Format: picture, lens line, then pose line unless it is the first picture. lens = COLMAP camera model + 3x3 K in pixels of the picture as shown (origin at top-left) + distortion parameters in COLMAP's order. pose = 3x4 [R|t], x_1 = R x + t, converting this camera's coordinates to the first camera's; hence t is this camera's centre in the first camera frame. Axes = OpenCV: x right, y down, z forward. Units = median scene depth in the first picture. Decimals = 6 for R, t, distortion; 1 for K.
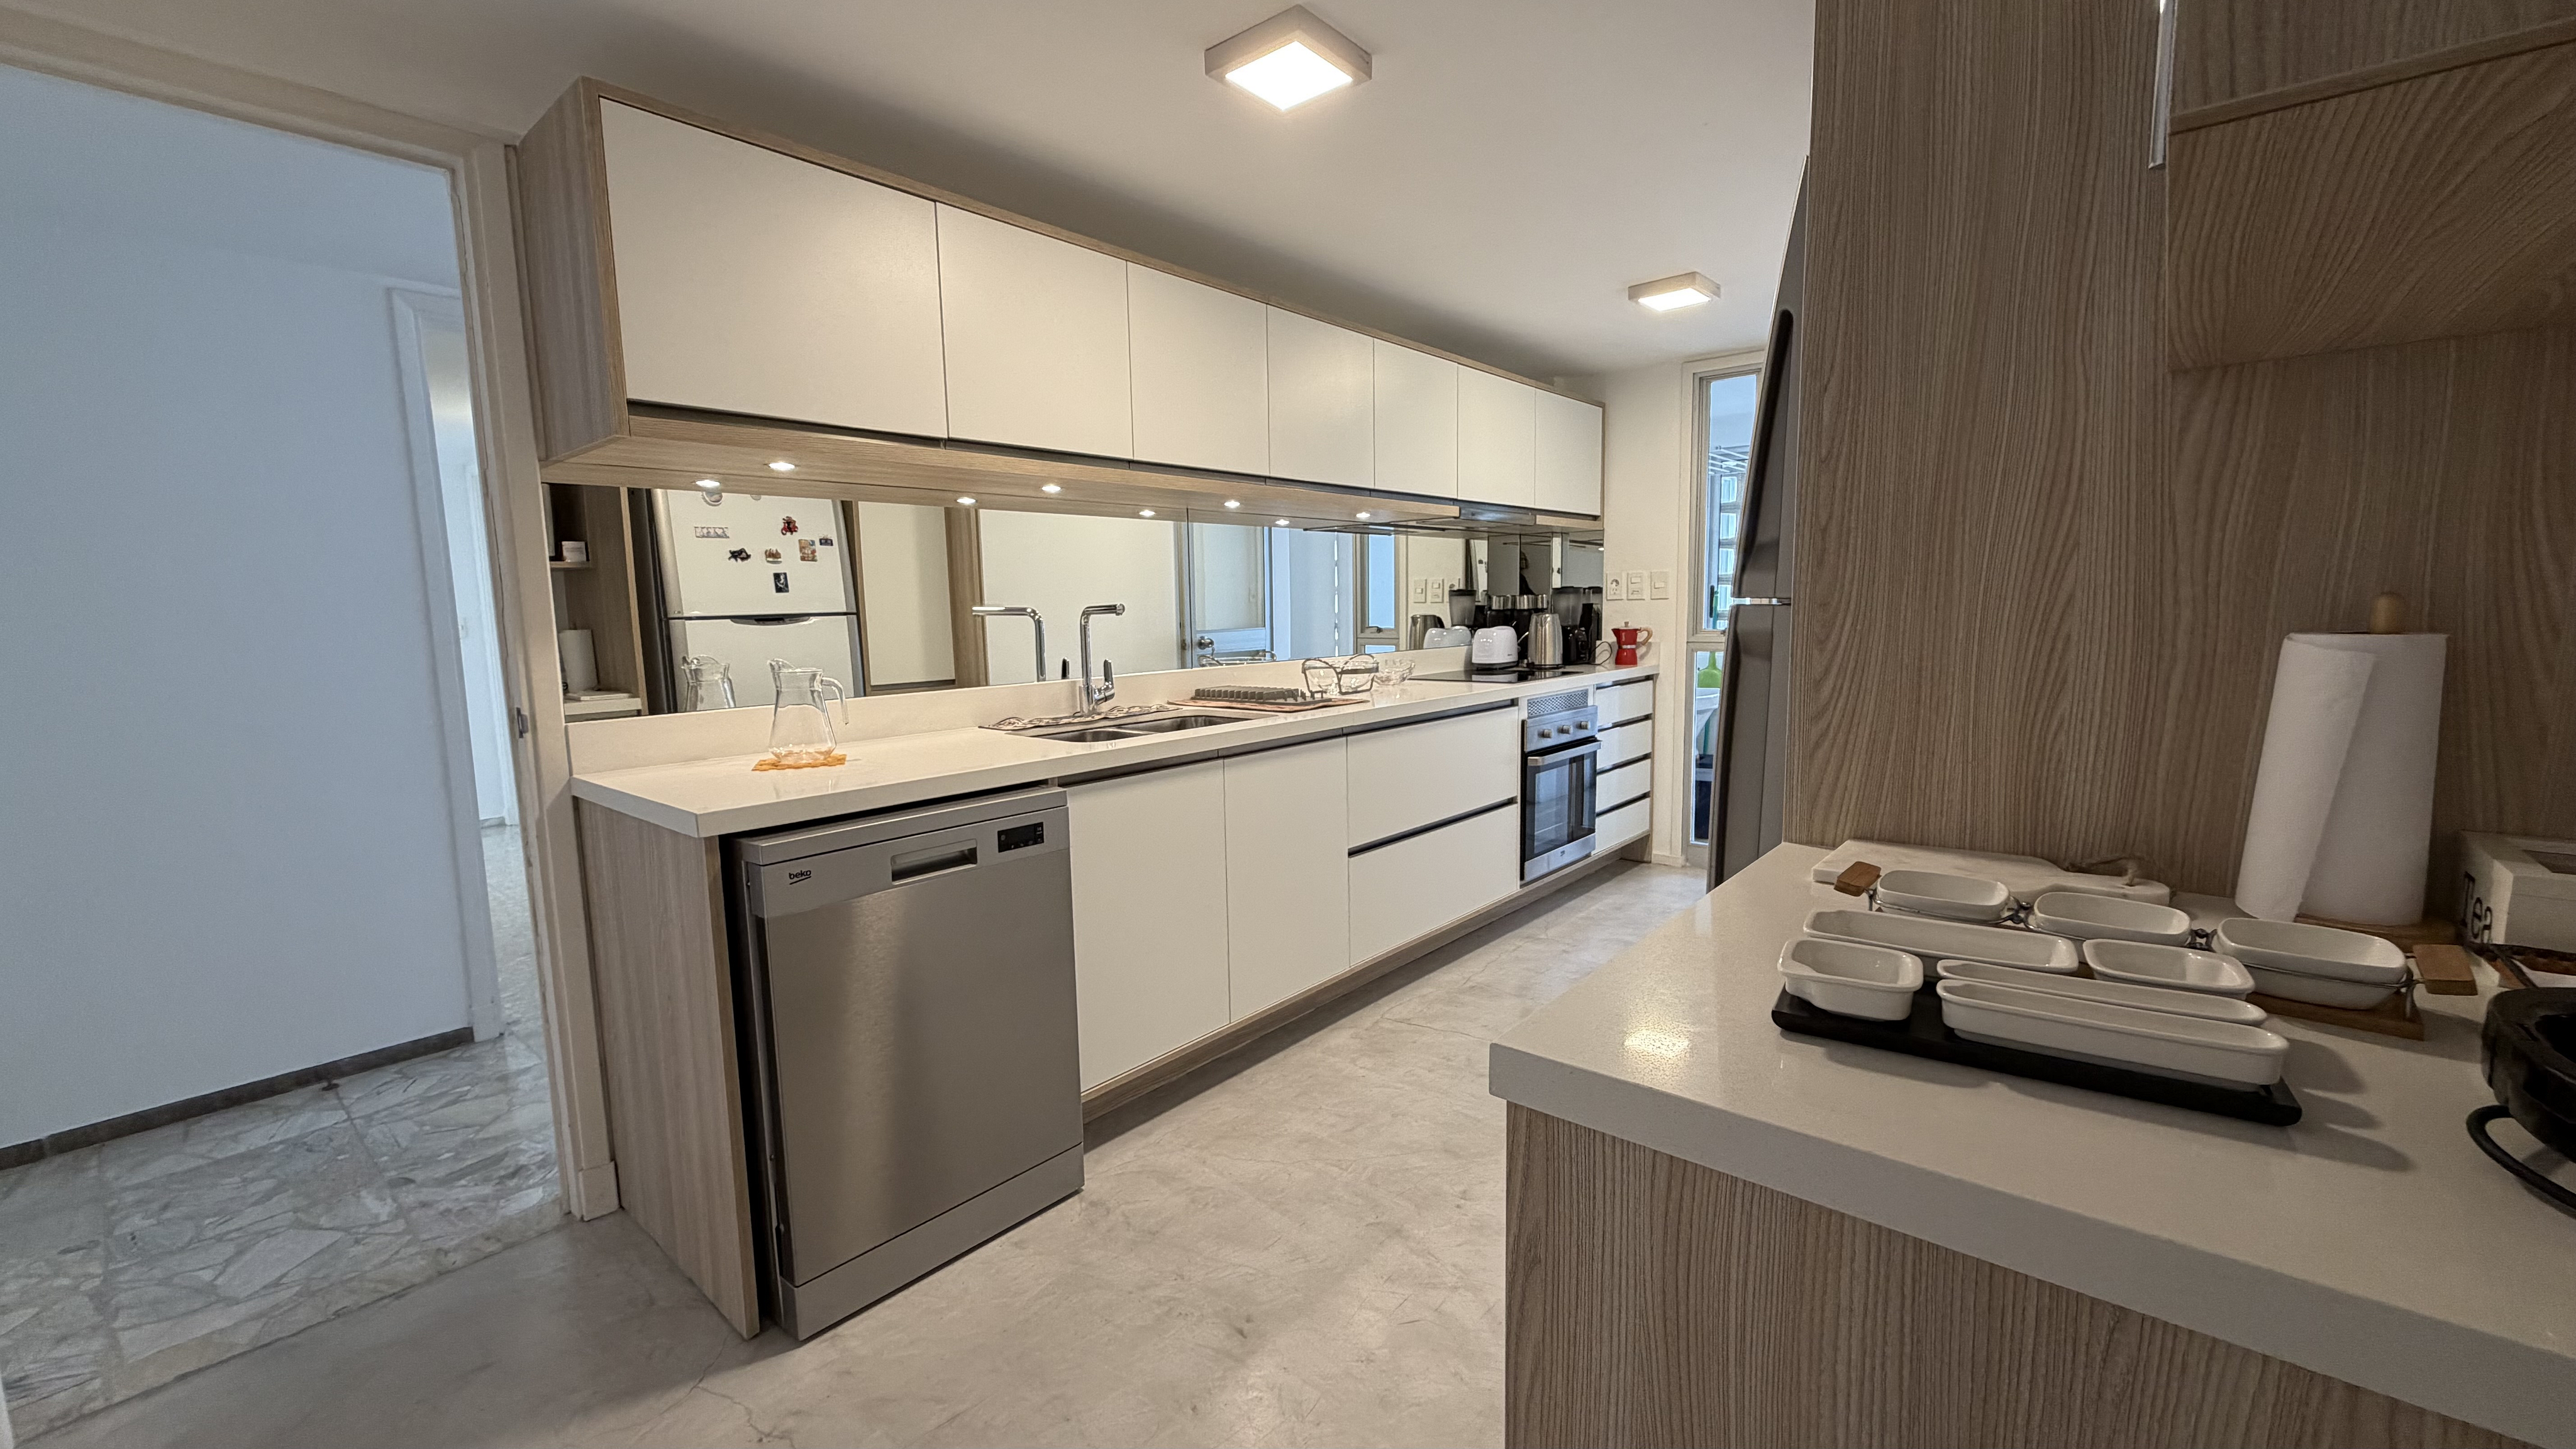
lens RADIAL K [[1023.3, 0, 1278.4], [0, 1023.3, 726.1], [0, 0, 1]] dist [0.000337, -0.000803]
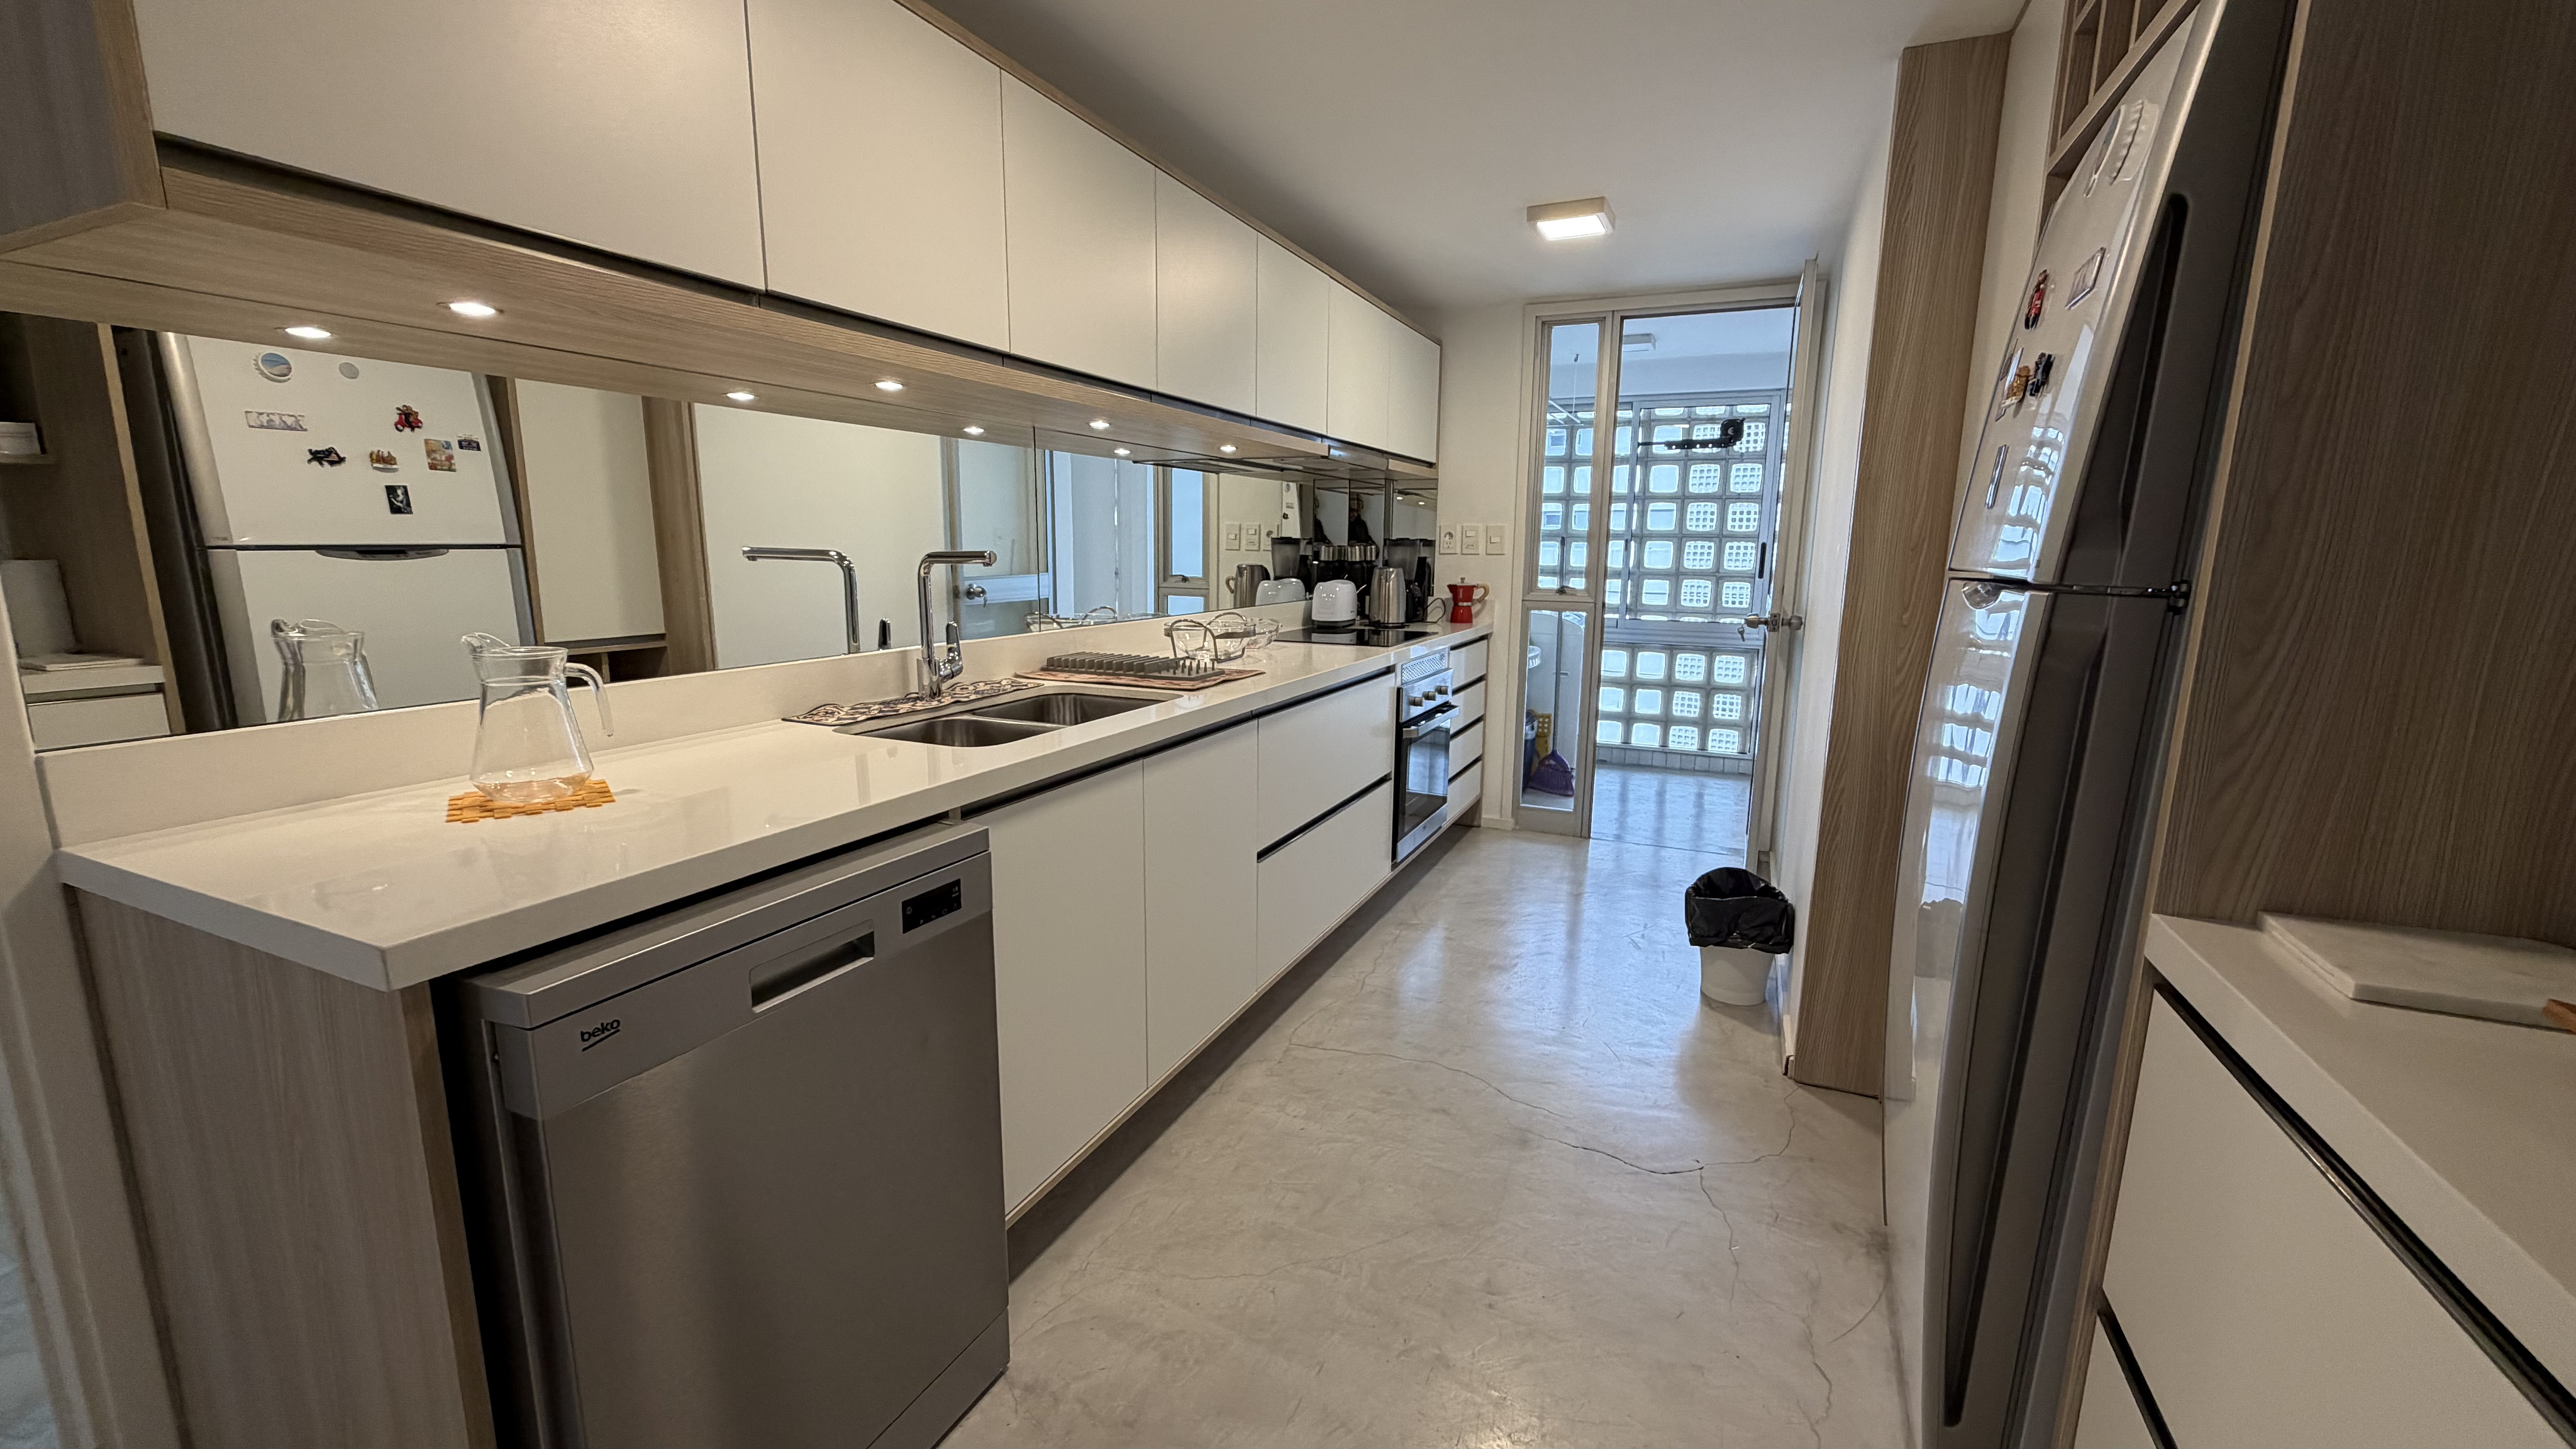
lens RADIAL K [[1023.3, 0, 1278.4], [0, 1023.3, 726.1], [0, 0, 1]] dist [0.000337, -0.000803]
pose [[0.959525, -0.020608, 0.280870, -0.107493], [0.004533, 0.998320, 0.057762, -0.022623], [-0.281589, -0.054151, 0.958006, 0.146936]]
